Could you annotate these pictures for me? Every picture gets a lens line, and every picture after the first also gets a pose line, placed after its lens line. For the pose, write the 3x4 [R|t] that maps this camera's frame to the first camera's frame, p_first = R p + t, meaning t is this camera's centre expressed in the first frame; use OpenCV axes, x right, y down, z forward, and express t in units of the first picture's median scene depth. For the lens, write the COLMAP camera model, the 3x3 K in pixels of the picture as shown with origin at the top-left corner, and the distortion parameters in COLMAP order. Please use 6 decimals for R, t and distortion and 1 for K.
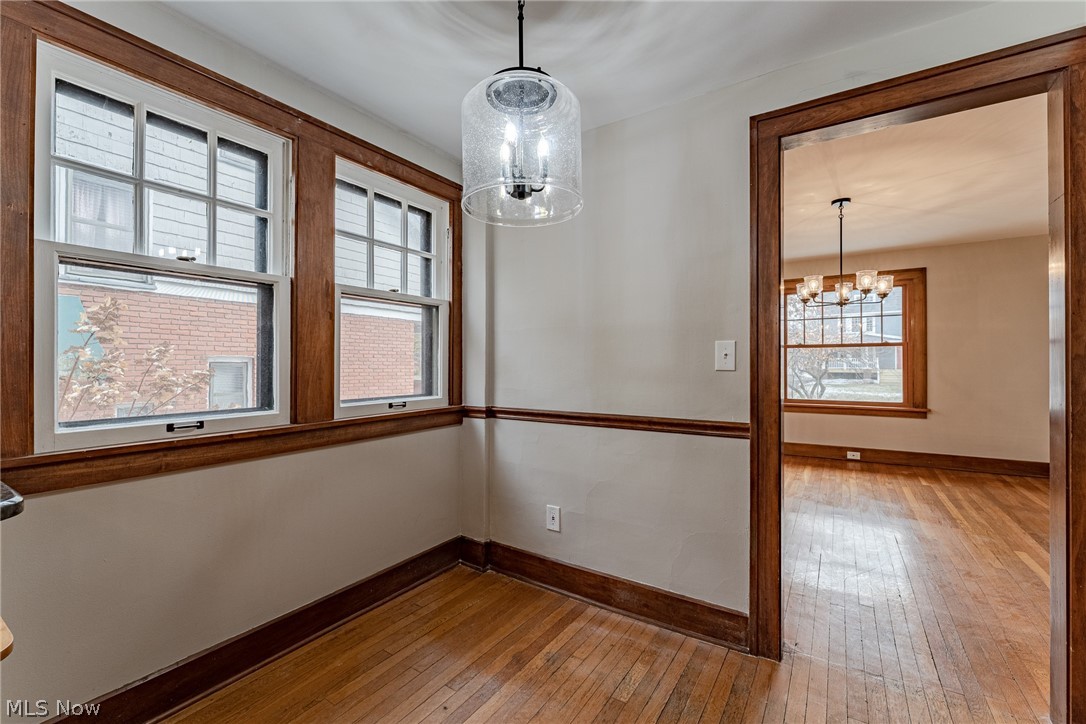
lens RADIAL K [[464.0, 0, 543.0], [0, 464.0, 362.0], [0, 0, 1]] dist [-0.000786, -0.000068]
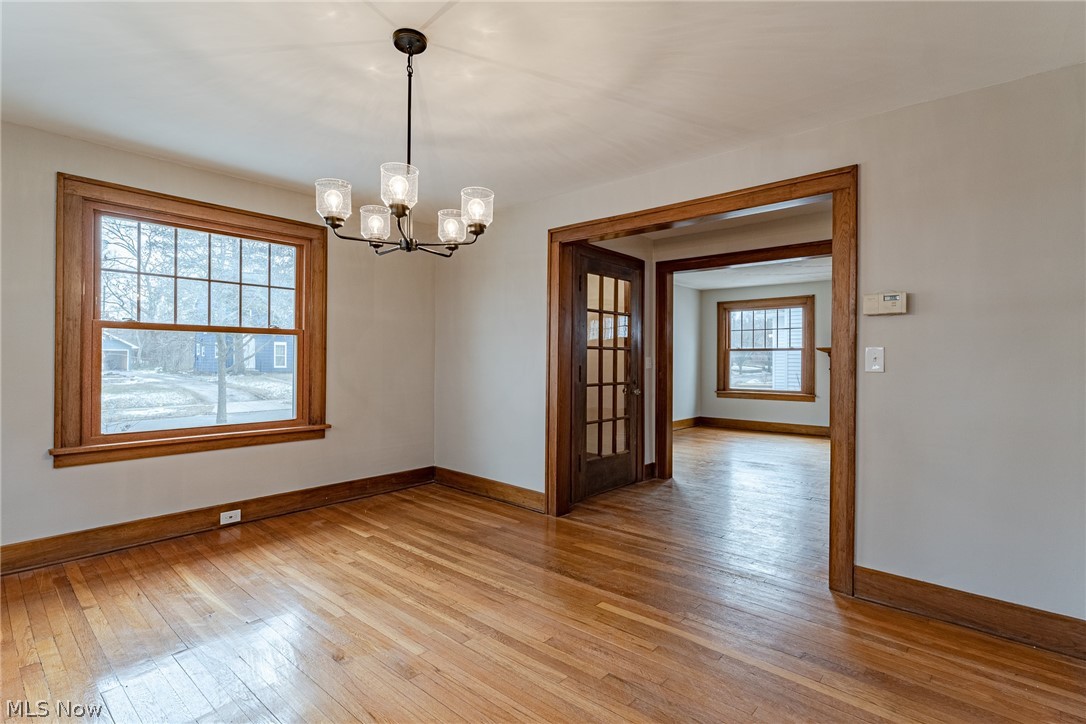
lens RADIAL K [[520.7, 0, 542.8], [0, 520.7, 359.2], [0, 0, 1]] dist [-0.000424, -0.000096]
pose [[0.140101, 0.003311, 0.990132, 0.074513], [-0.014110, 0.999900, -0.001347, -0.003424], [-0.990037, -0.013782, 0.140133, 0.546081]]
